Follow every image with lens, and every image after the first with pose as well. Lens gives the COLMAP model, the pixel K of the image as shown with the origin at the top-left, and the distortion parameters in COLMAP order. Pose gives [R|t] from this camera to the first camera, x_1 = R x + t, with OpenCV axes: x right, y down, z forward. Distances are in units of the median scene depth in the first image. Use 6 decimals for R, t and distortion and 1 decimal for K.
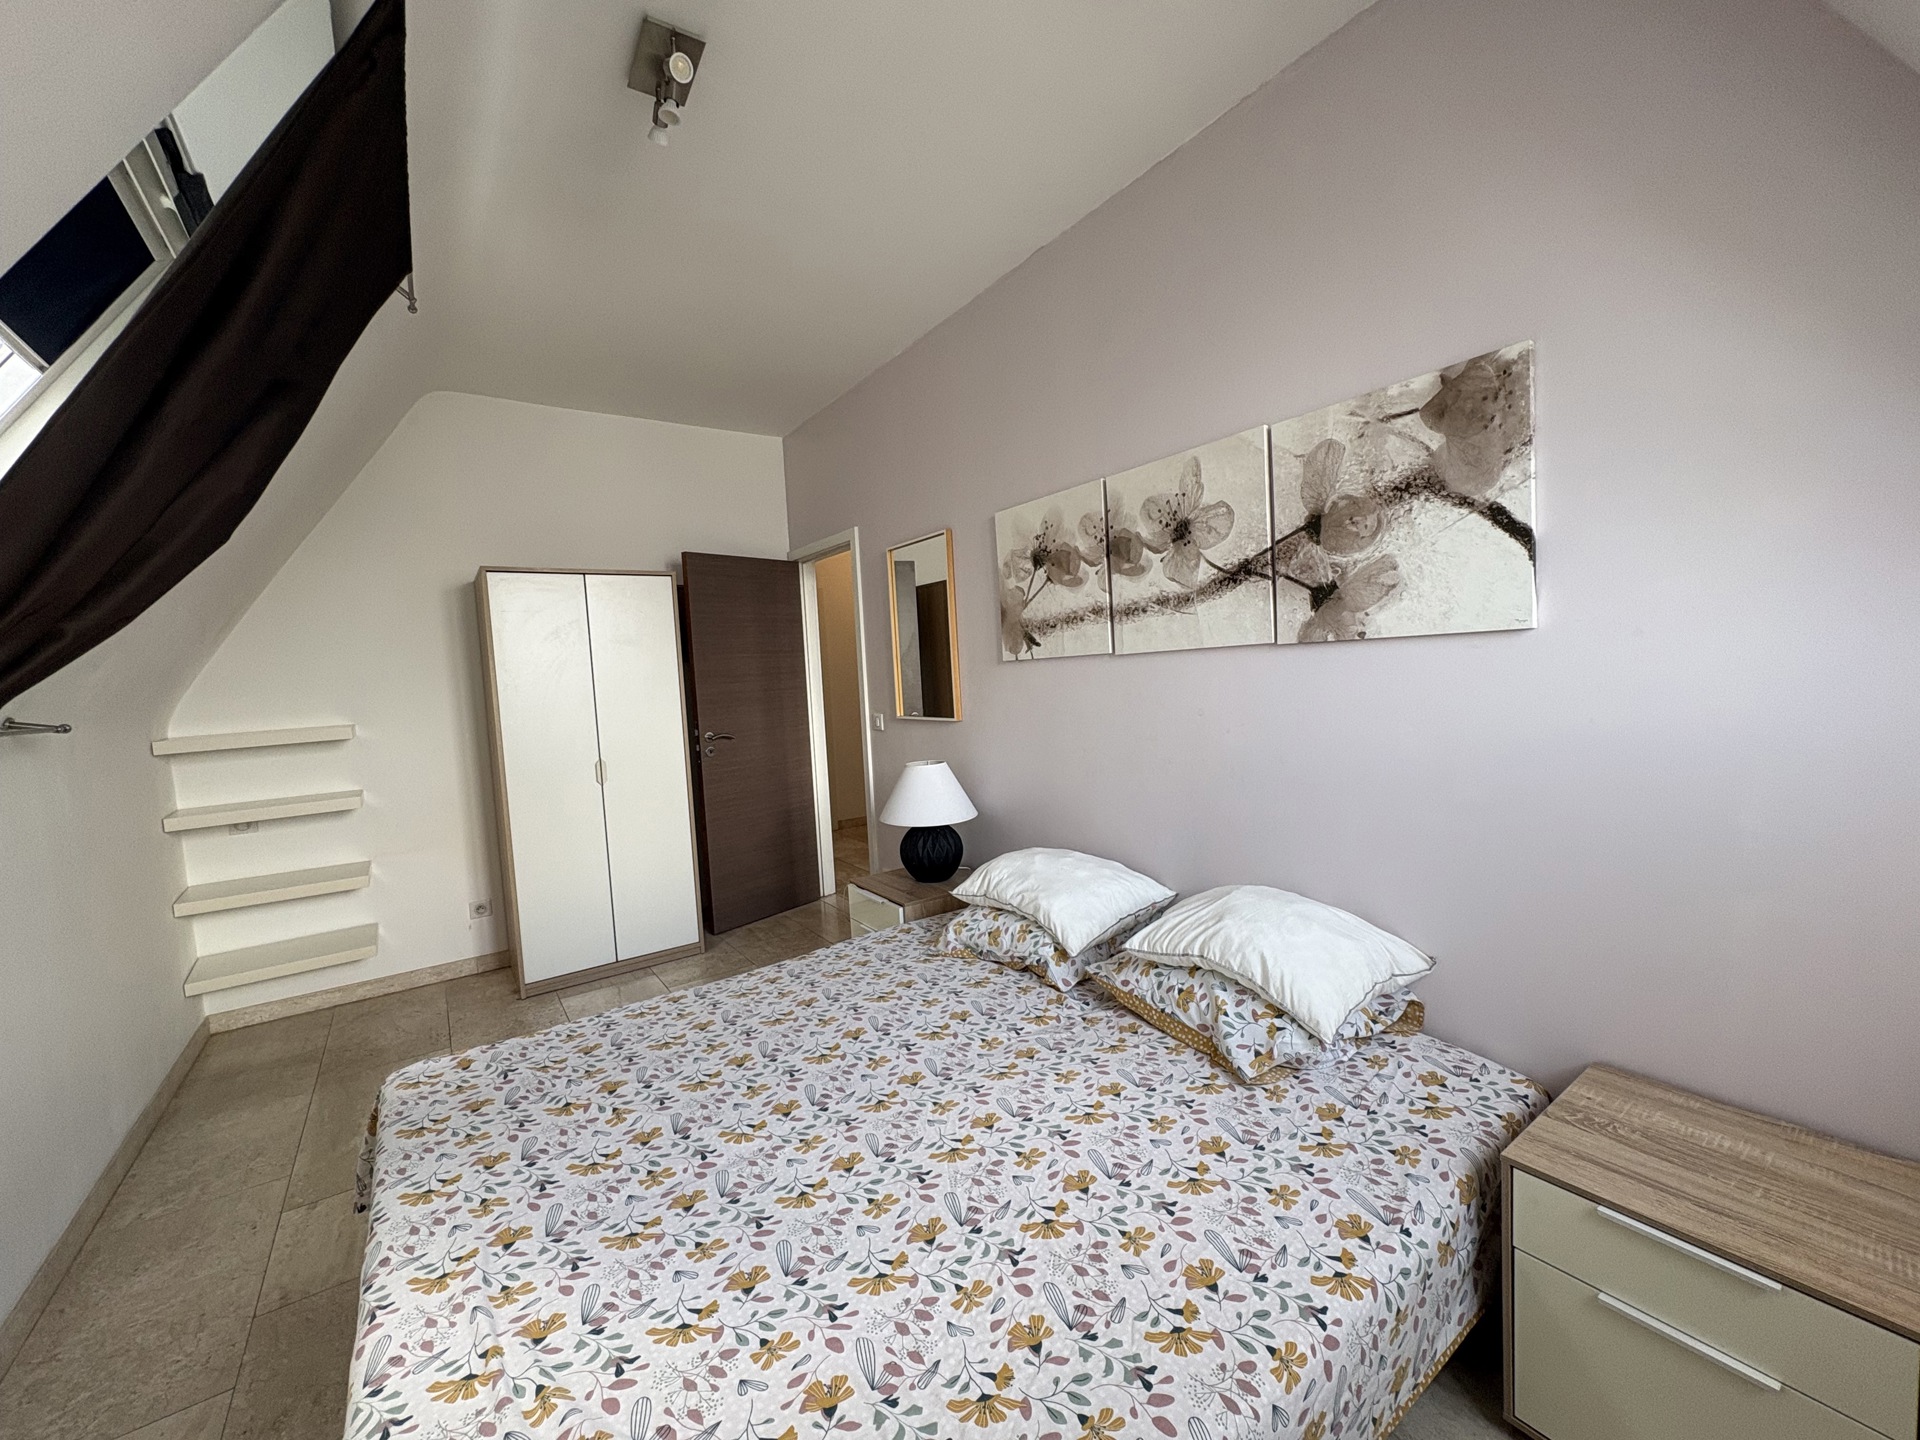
lens RADIAL K [[771.2, 0, 960.1], [0, 771.2, 721.5], [0, 0, 1]] dist [0.001719, -0.000196]
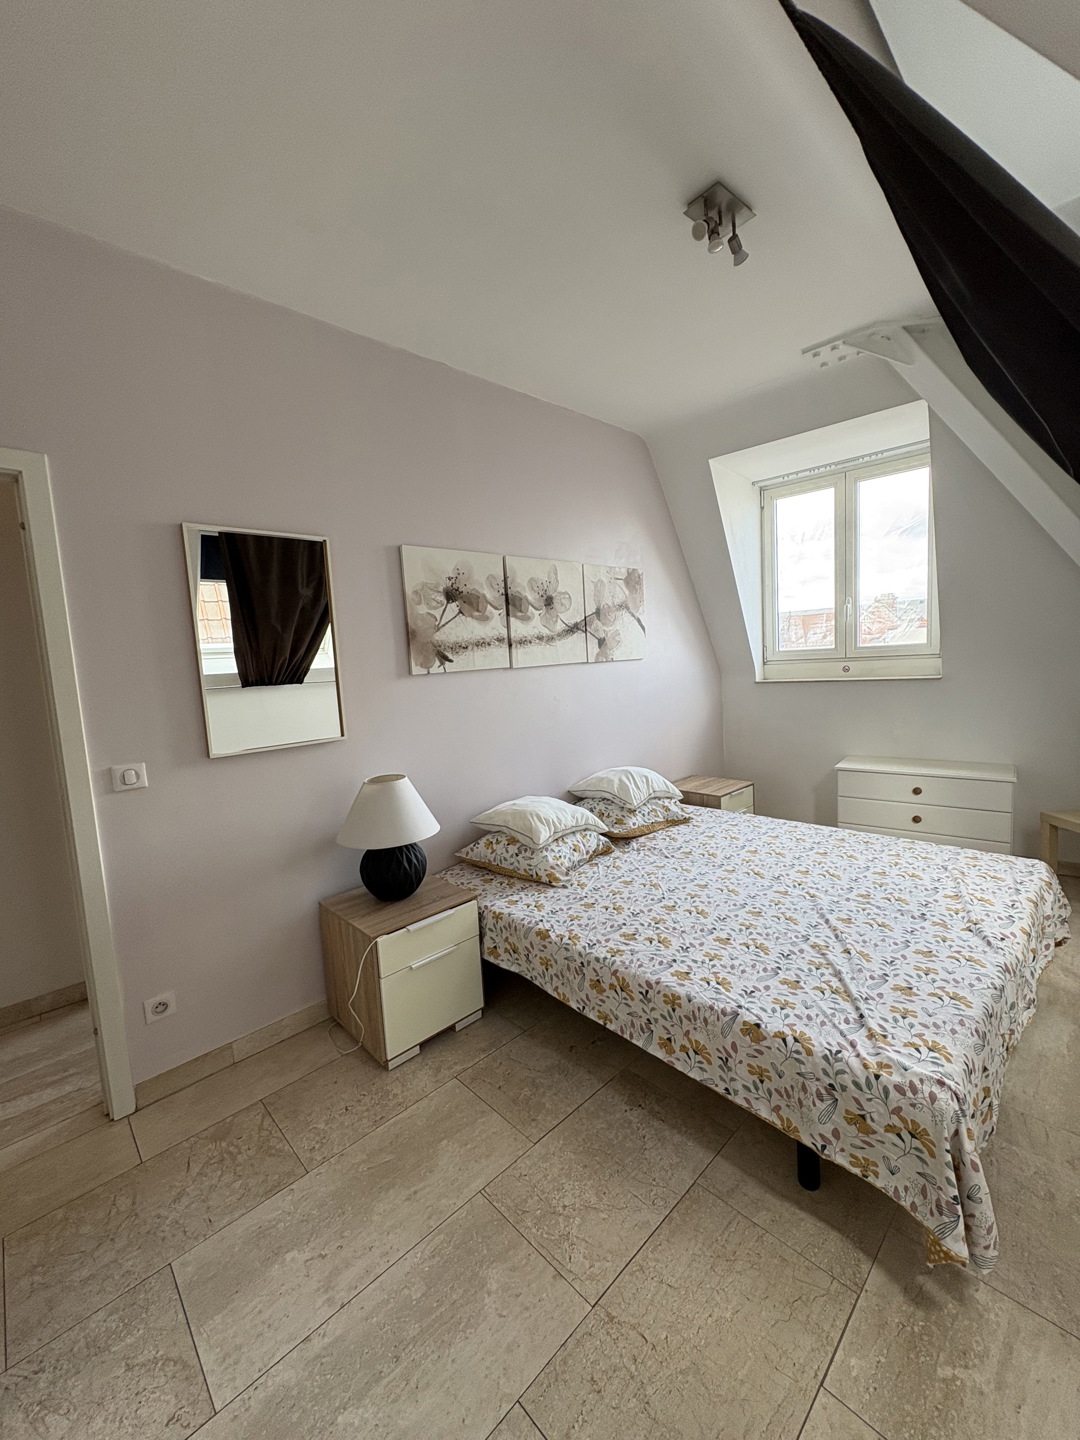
lens RADIAL K [[578.4, 0, 543.7], [0, 578.4, 716.8], [0, 0, 1]] dist [0.001719, -0.000196]
pose [[-0.150739, -0.031393, 0.988075, -1.034895], [0.138510, 0.988966, 0.052552, -0.043630], [-0.978822, 0.144779, -0.144727, 1.177516]]
